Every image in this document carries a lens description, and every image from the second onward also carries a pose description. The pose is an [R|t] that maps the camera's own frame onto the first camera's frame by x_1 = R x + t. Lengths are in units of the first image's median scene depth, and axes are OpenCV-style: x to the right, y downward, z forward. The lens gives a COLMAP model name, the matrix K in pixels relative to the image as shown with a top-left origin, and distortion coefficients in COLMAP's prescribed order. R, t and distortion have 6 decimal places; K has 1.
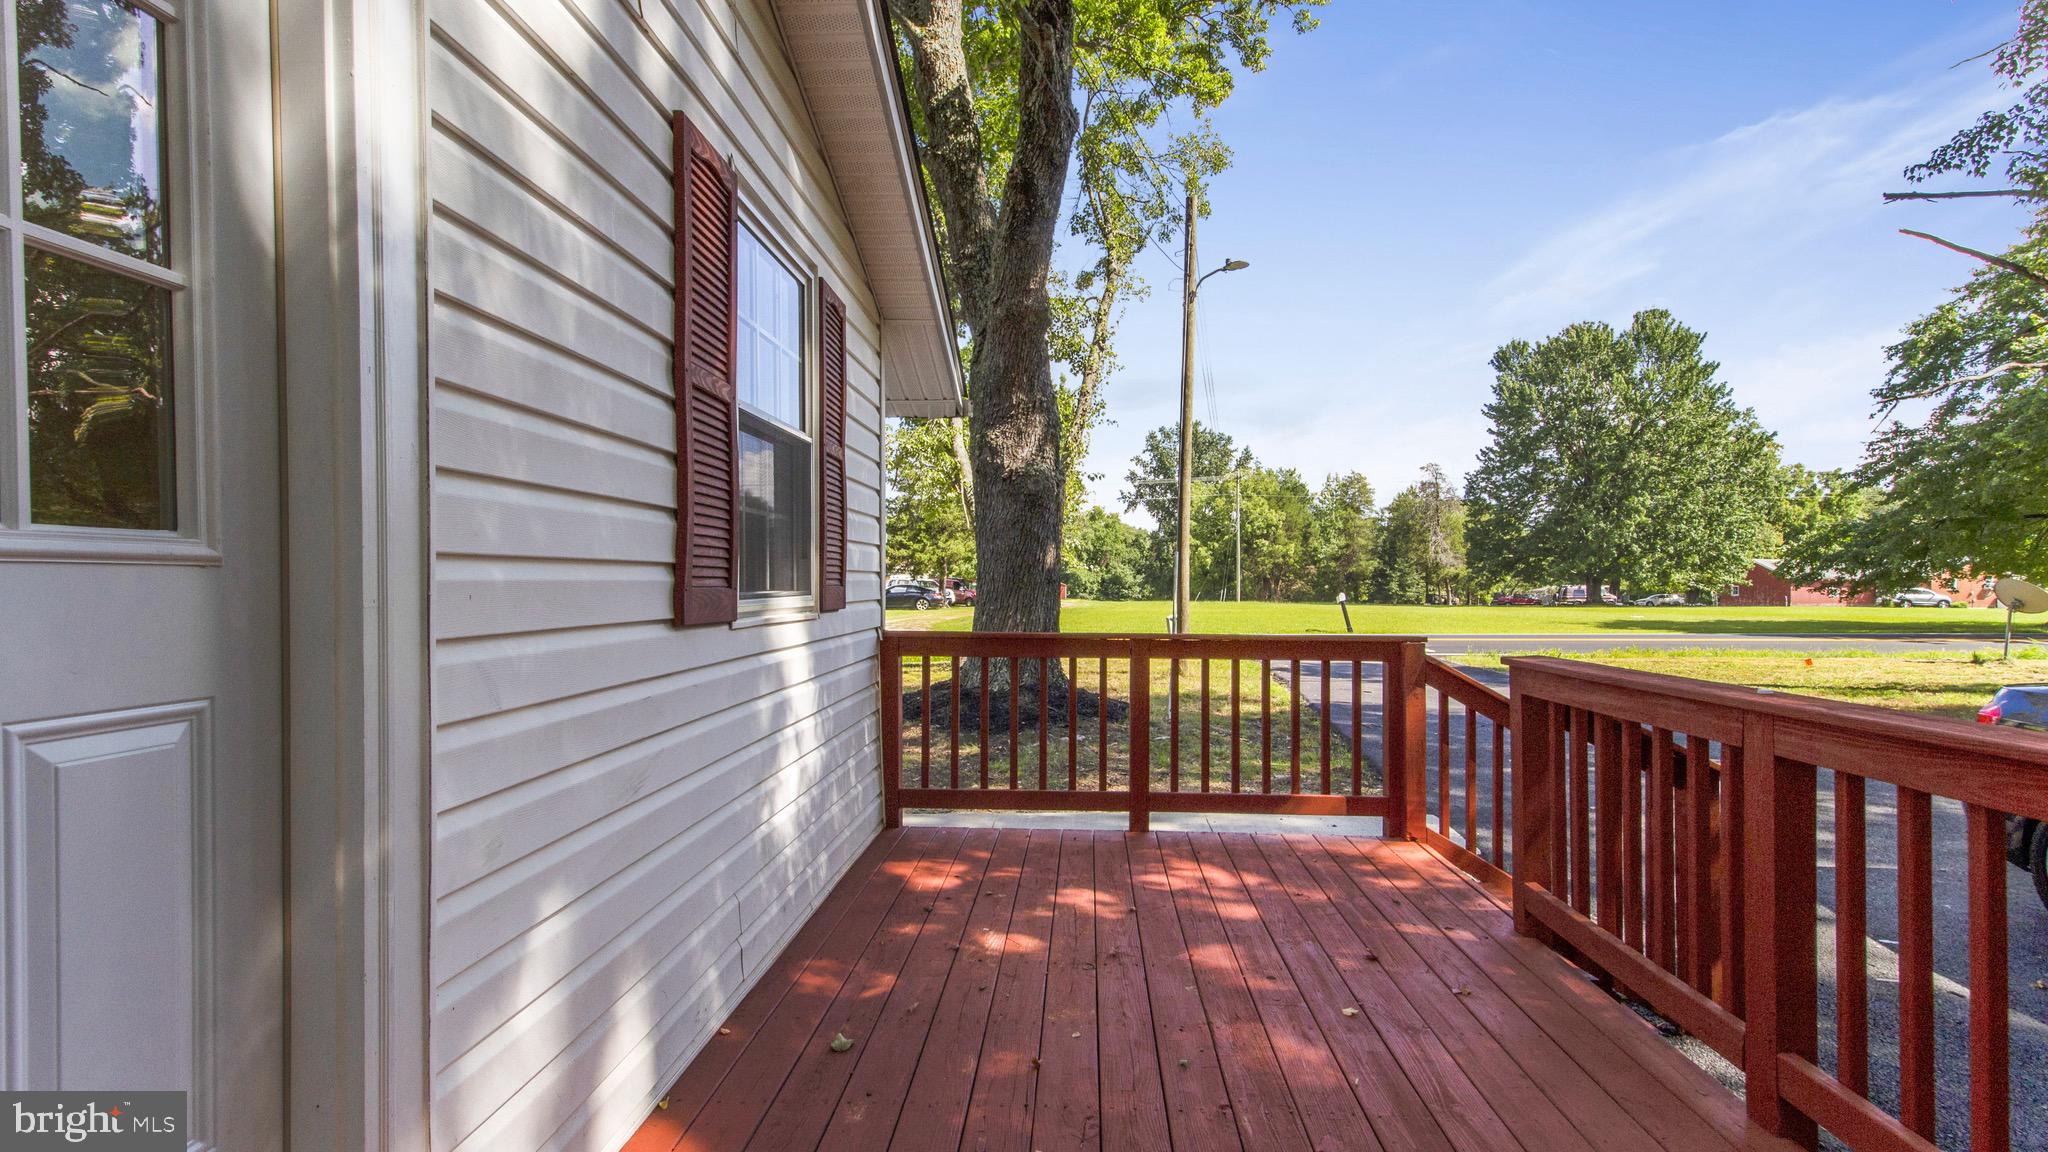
lens RADIAL K [[972.8, 0, 1036.4], [0, 972.8, 610.4], [0, 0, 1]] dist [0.016987, 0.000136]
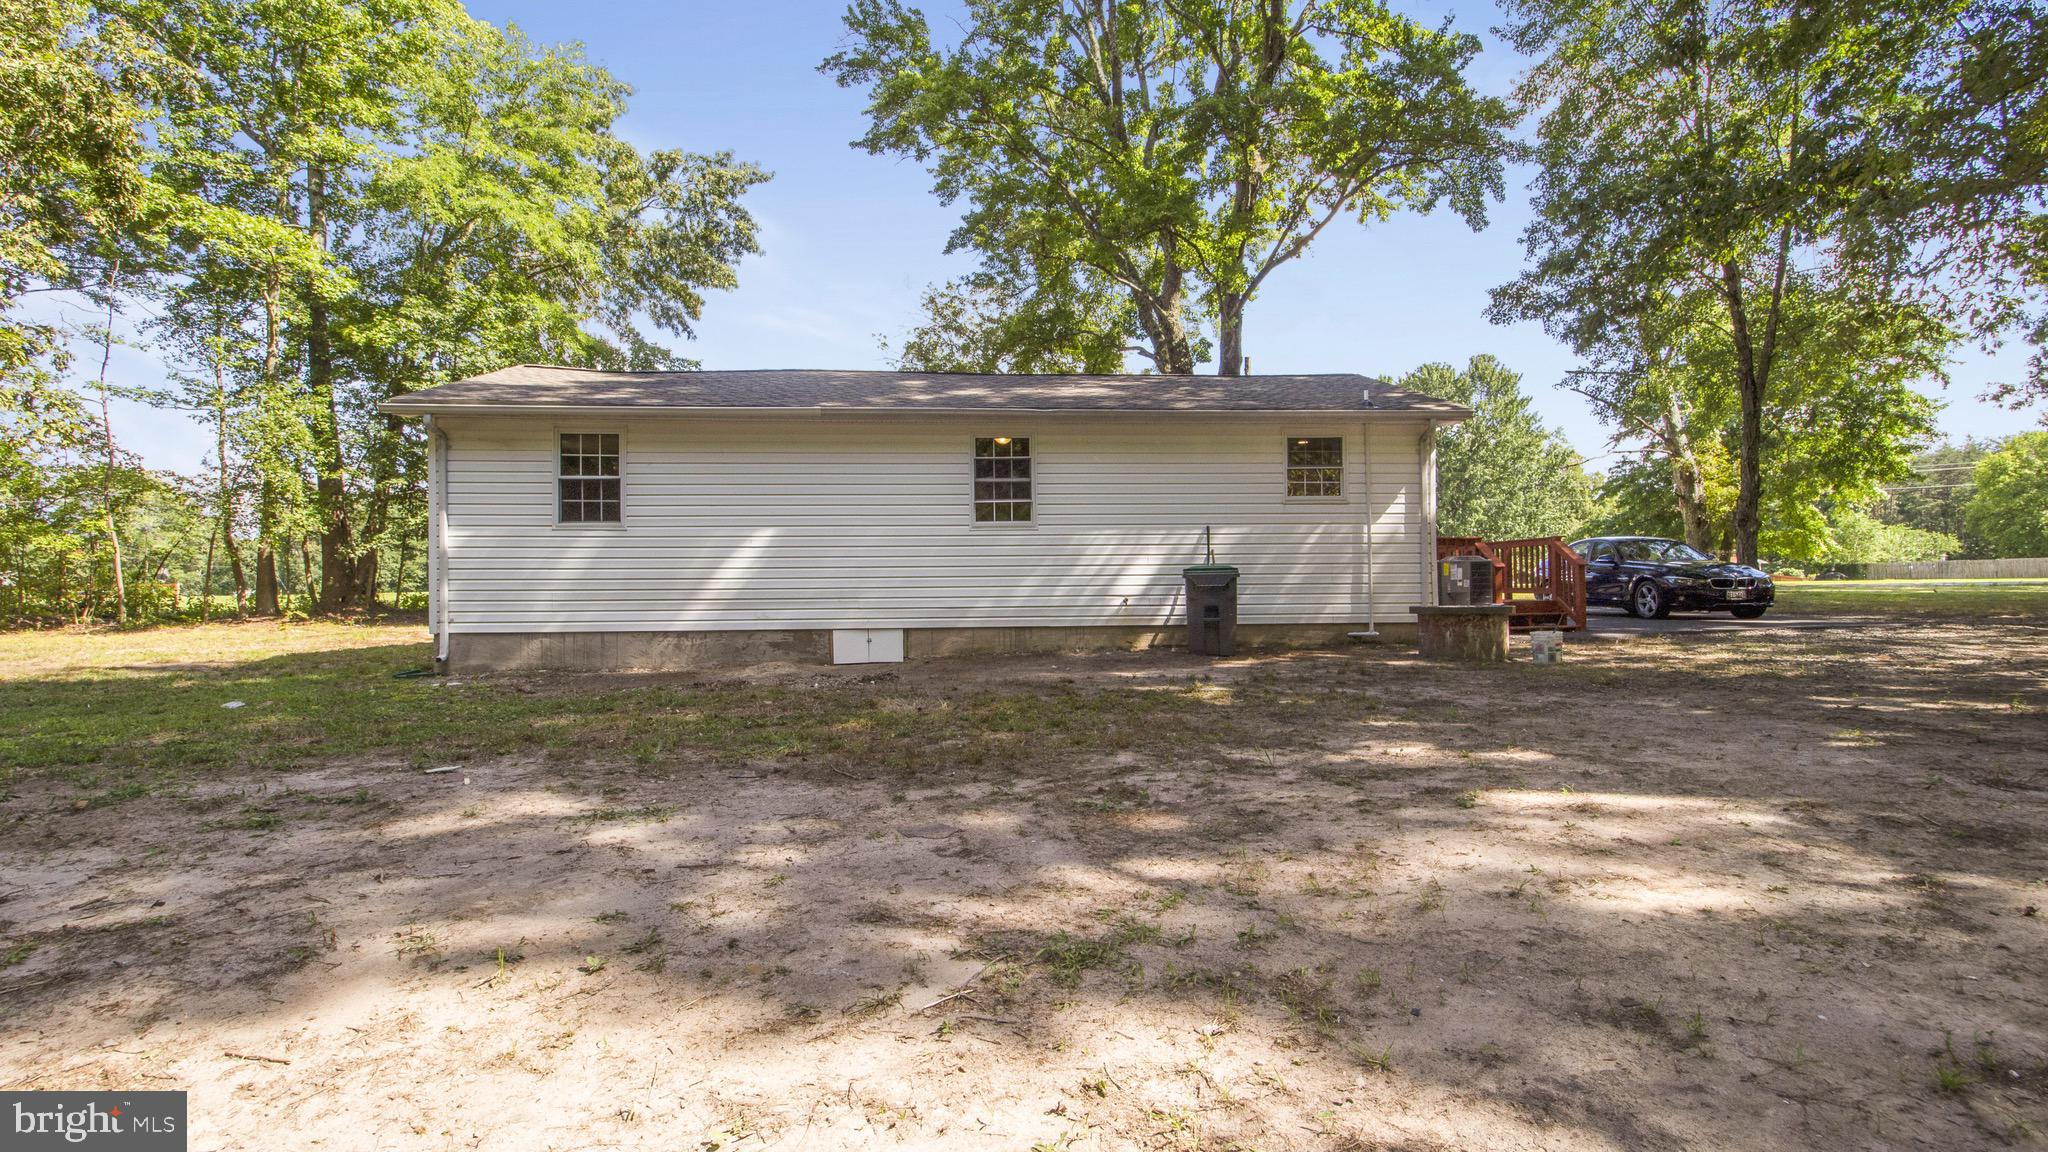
lens RADIAL K [[972.8, 0, 1029.9], [0, 972.8, 583.0], [0, 0, 1]] dist [0.016987, 0.000136]
pose [[0.993384, -0.012981, 0.114102, -0.114820], [0.016062, 0.999530, -0.026116, 0.017095], [-0.113710, 0.027776, 0.993126, -0.201571]]
